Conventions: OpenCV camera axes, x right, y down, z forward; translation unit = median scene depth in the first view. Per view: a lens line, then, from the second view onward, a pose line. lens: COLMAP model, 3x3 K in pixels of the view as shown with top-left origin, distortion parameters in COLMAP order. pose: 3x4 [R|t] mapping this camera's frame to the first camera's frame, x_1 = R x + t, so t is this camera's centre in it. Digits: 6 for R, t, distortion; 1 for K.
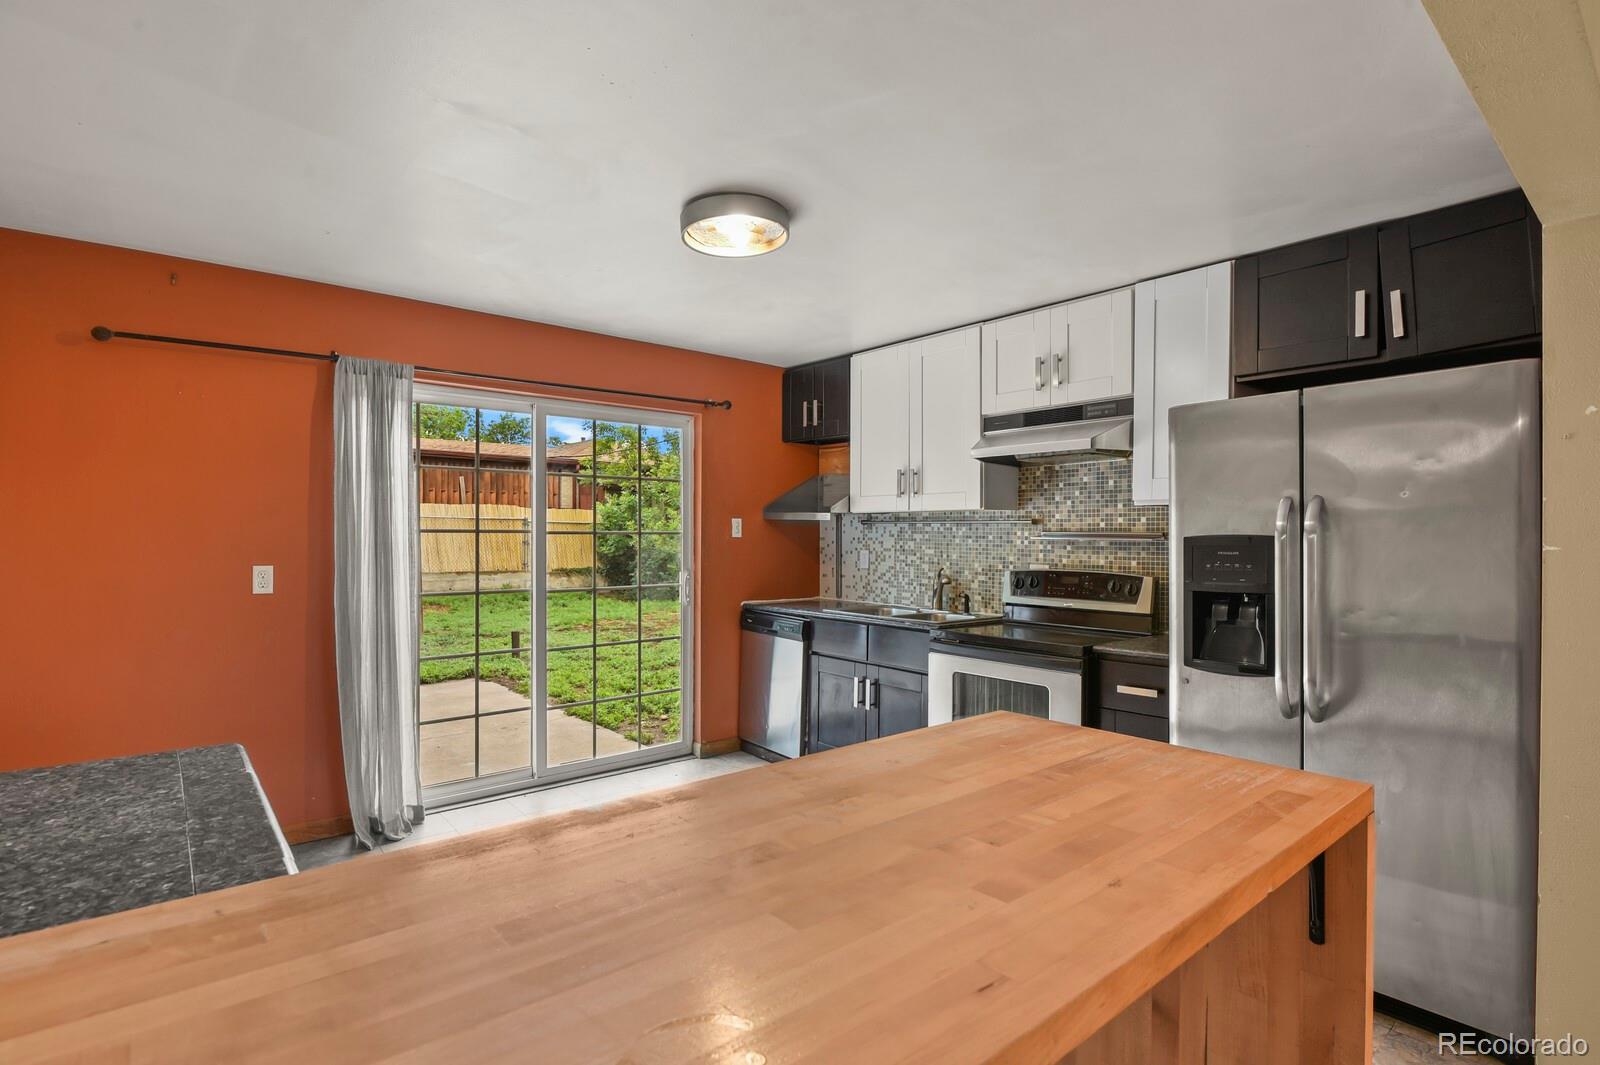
lens RADIAL K [[773.2, 0, 802.8], [0, 773.2, 539.6], [0, 0, 1]] dist [-0.008084, -0.002254]
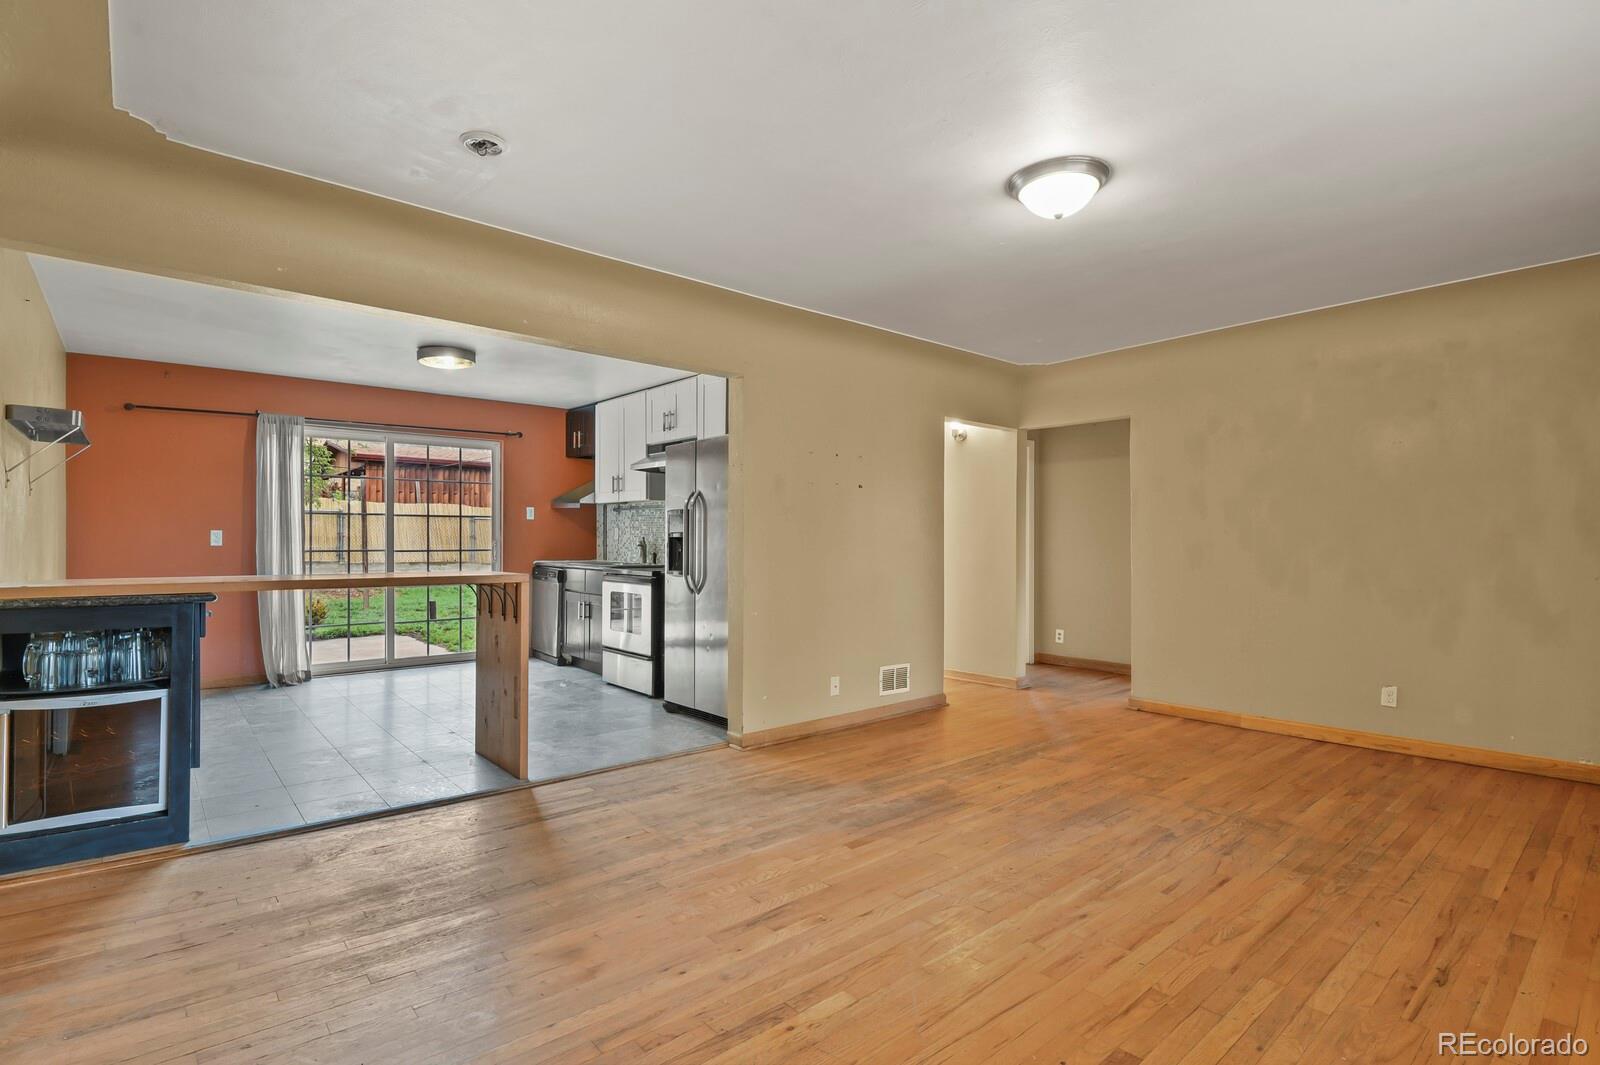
lens RADIAL K [[773.2, 0, 805.1], [0, 773.2, 536.8], [0, 0, 1]] dist [-0.008084, -0.002254]
pose [[0.999887, -0.002006, 0.014908, 0.545172], [0.002090, 0.999982, -0.005581, 0.051580], [-0.014897, 0.005612, 0.999873, -0.688186]]
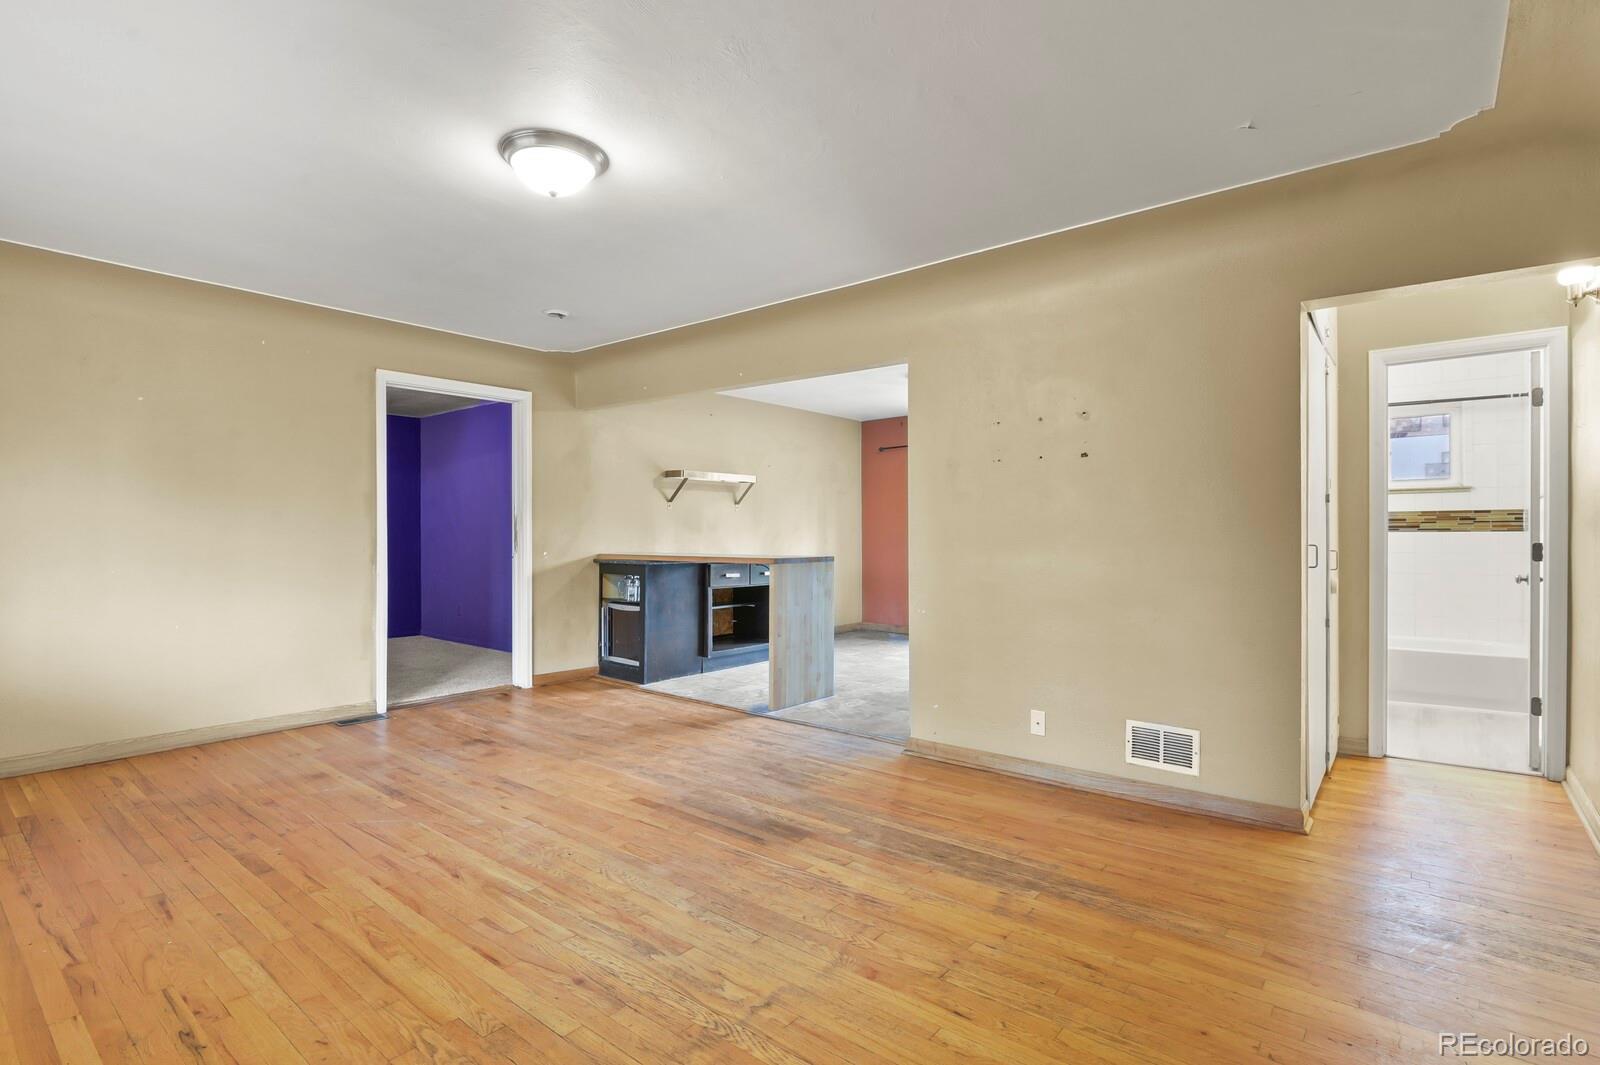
lens RADIAL K [[773.2, 0, 803.8], [0, 773.2, 546.3], [0, 0, 1]] dist [-0.008084, -0.002254]
pose [[0.184353, 0.010205, -0.982807, 1.484203], [0.003057, 0.999935, 0.010956, 0.057242], [0.982855, -0.005024, 0.184309, 0.096391]]
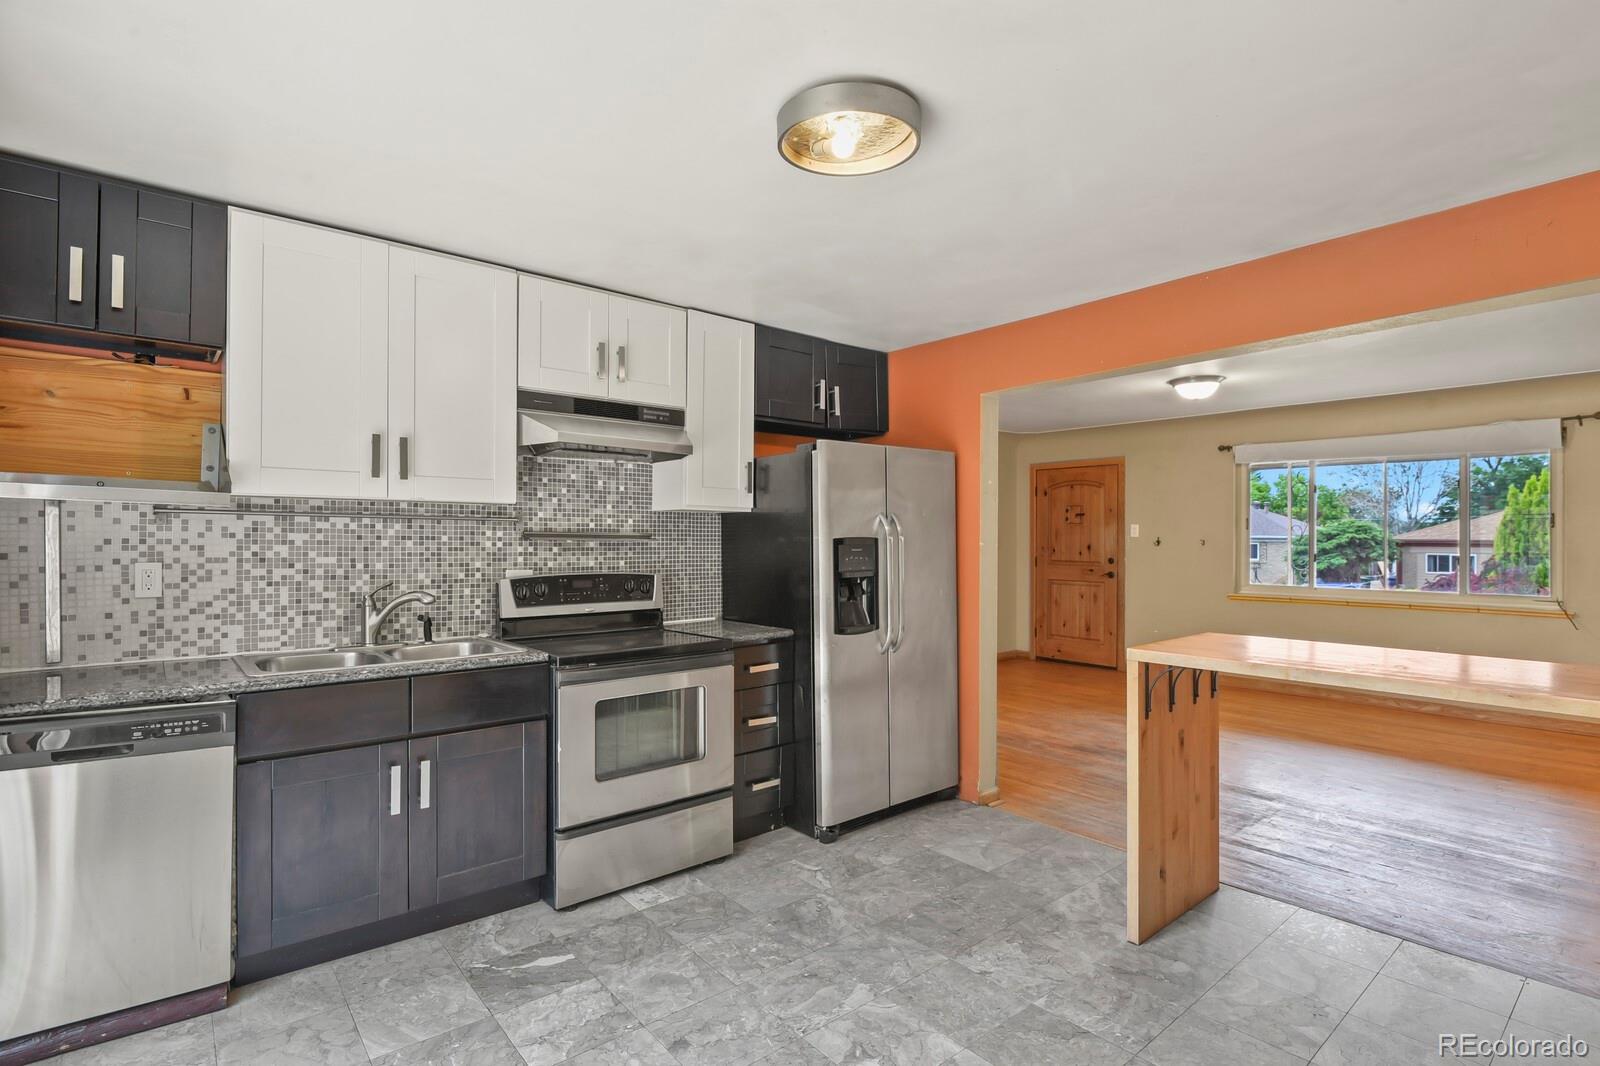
lens RADIAL K [[773.2, 0, 805.1], [0, 773.2, 537.3], [0, 0, 1]] dist [-0.008084, -0.002254]
pose [[-0.002453, -0.005698, 0.999981, -0.562916], [-0.000810, 0.999983, 0.005696, -0.009268], [-0.999997, -0.000796, -0.002457, 0.692797]]
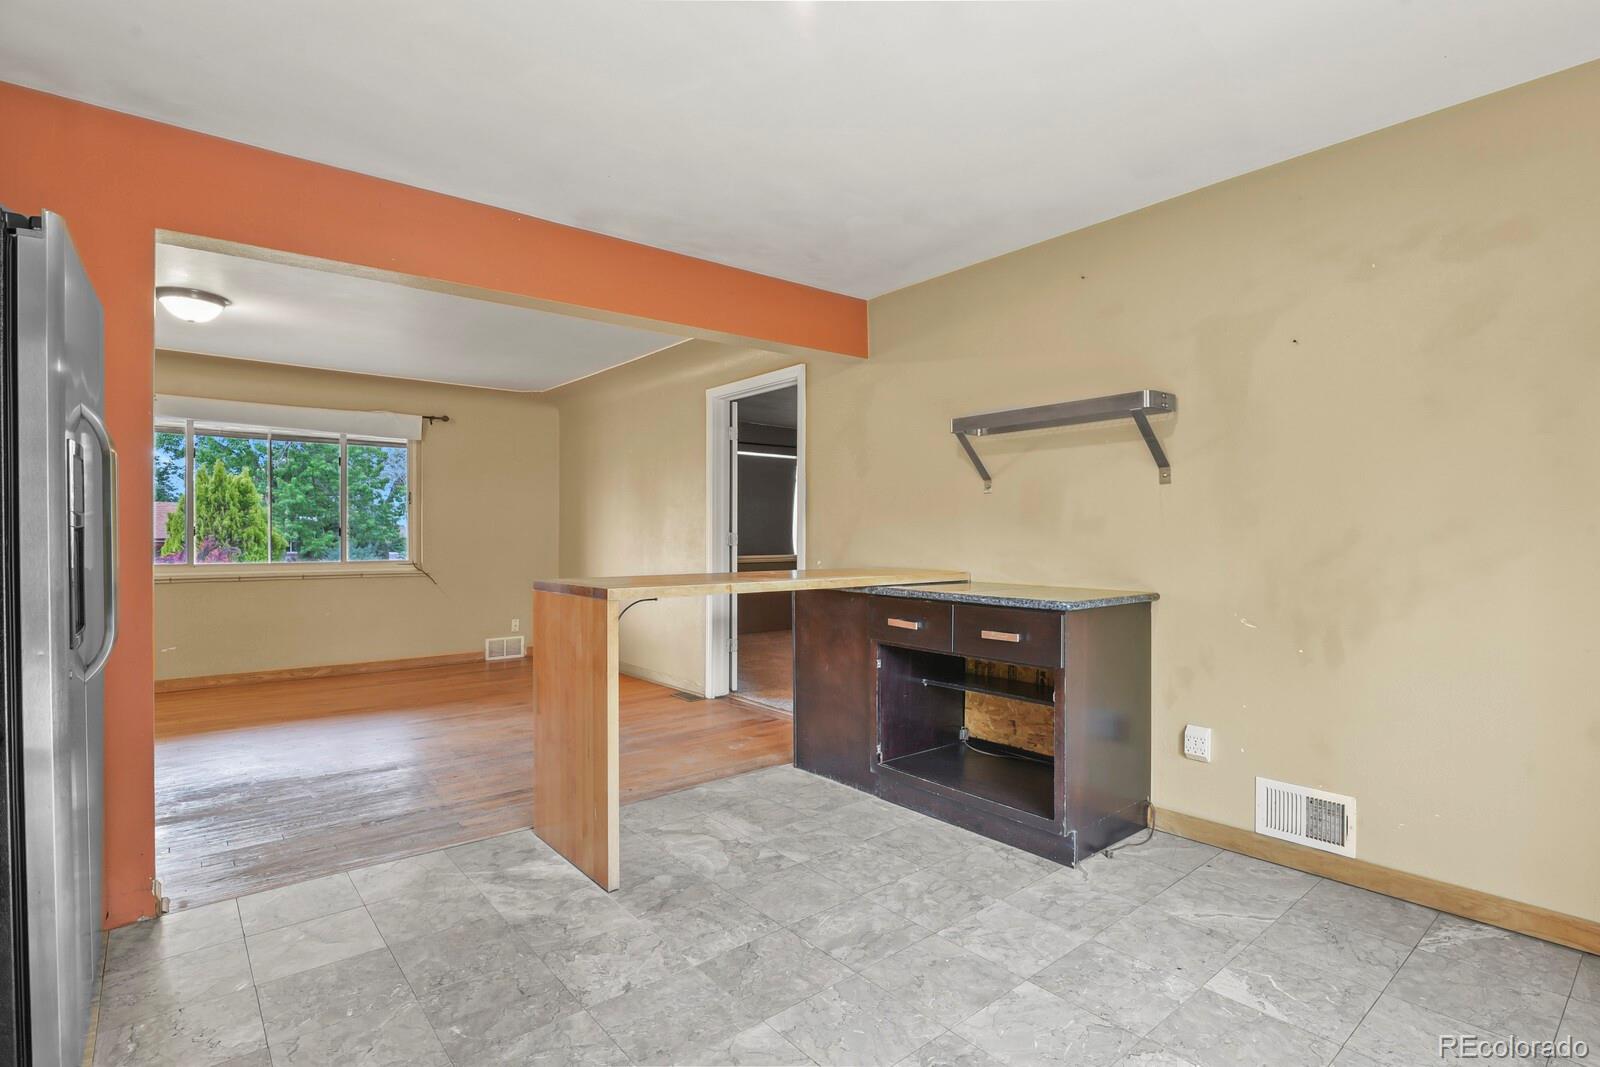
lens RADIAL K [[773.2, 0, 805.9], [0, 773.2, 538.4], [0, 0, 1]] dist [-0.008084, -0.002254]
pose [[-0.999973, -0.007183, 0.001396, -0.059525], [-0.007180, 0.999972, 0.002274, 0.046945], [-0.001413, 0.002264, -0.999996, 1.054527]]
